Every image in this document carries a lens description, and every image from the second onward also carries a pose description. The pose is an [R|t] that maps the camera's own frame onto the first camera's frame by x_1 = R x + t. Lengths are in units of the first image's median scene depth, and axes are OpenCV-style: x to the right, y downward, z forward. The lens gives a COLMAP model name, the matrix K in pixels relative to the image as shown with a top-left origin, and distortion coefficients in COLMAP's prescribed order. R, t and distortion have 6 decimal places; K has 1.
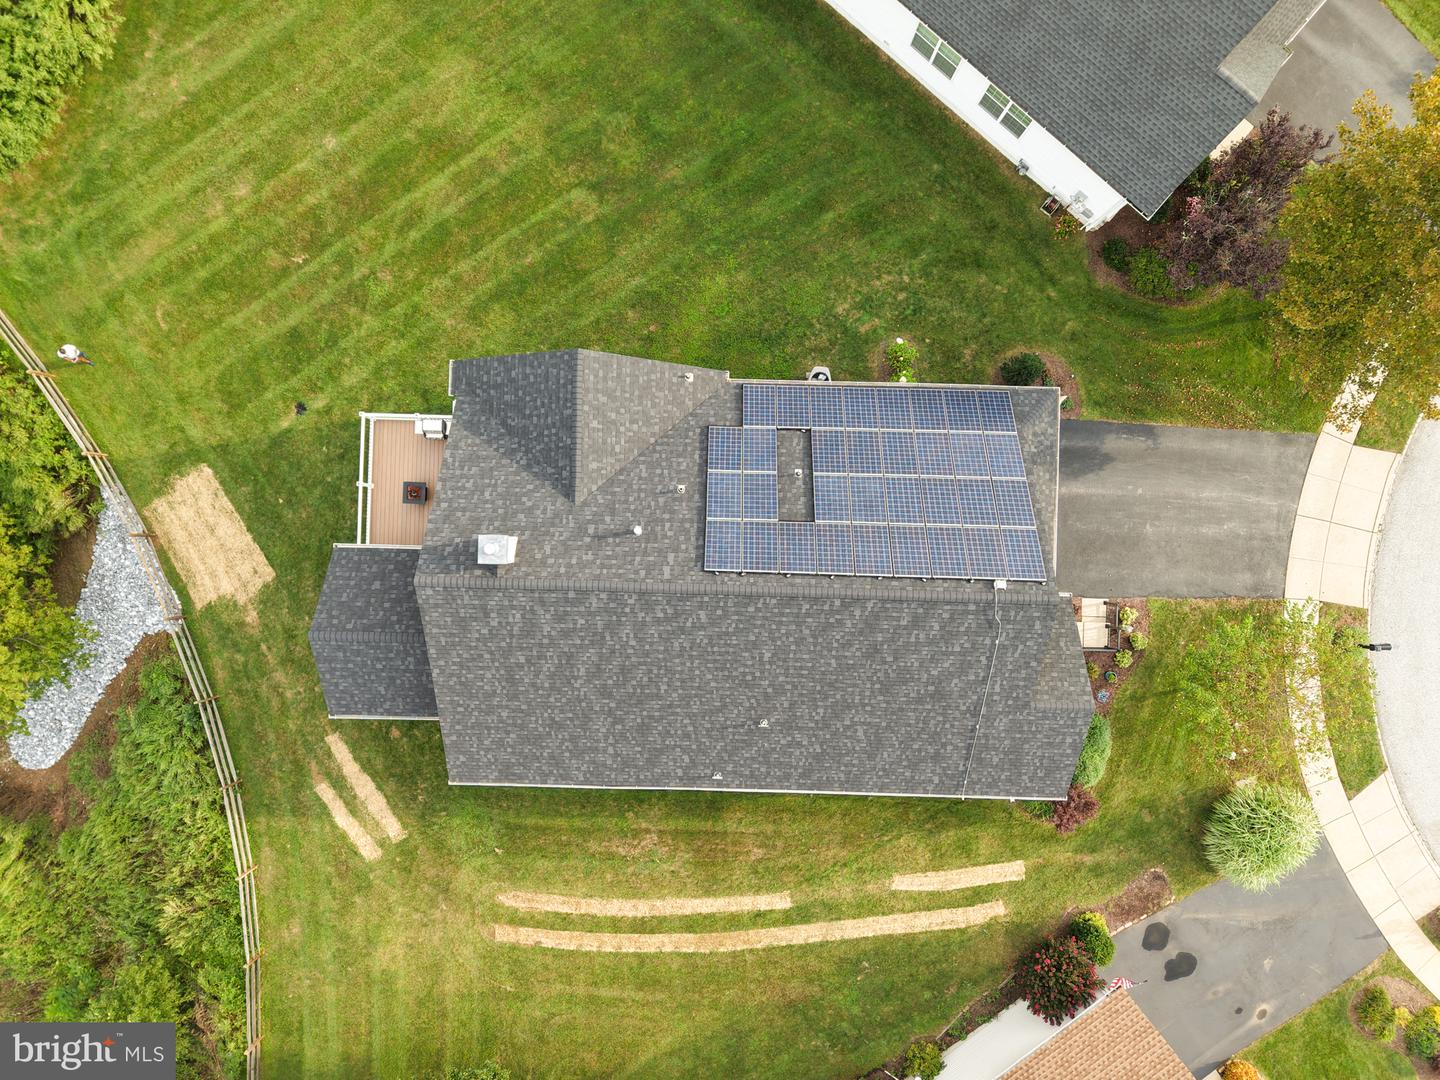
lens RADIAL K [[961.9, 0, 717.2], [0, 961.9, 540.8], [0, 0, 1]] dist [0.026292, -0.020707]
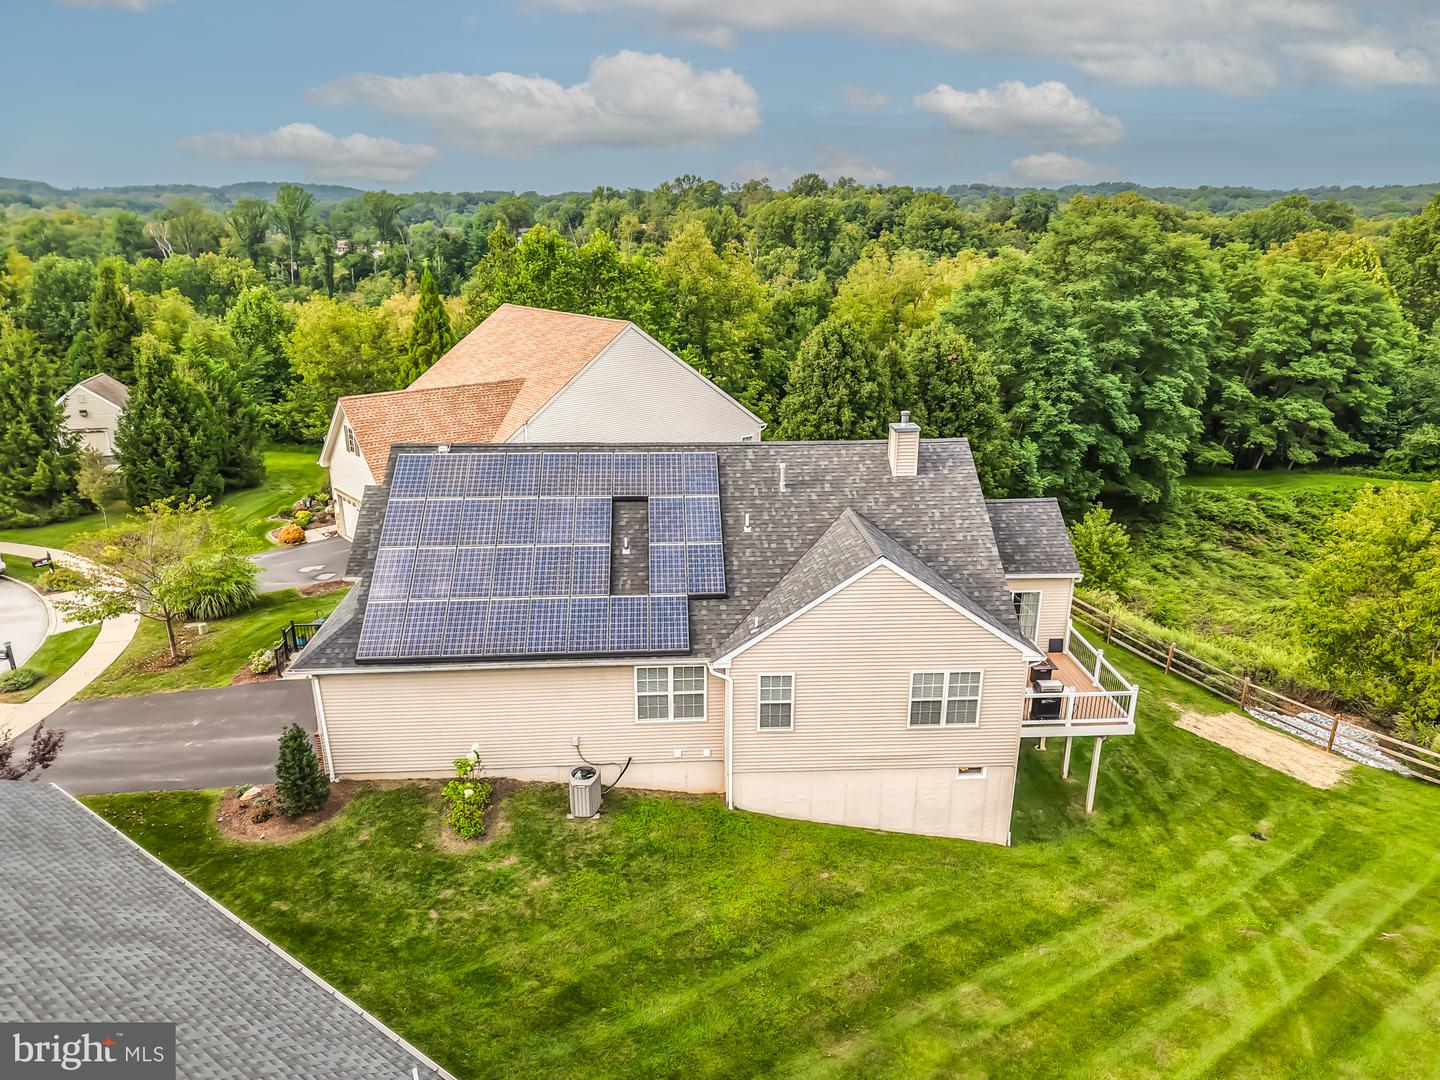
lens RADIAL K [[961.9, 0, 720.9], [0, 961.9, 540.0], [0, 0, 1]] dist [0.026292, -0.020707]
pose [[-0.996447, 0.019867, -0.081848, 0.068799], [-0.083874, -0.322668, 0.942789, -0.962767], [-0.007679, 0.946304, 0.323188, 0.684686]]
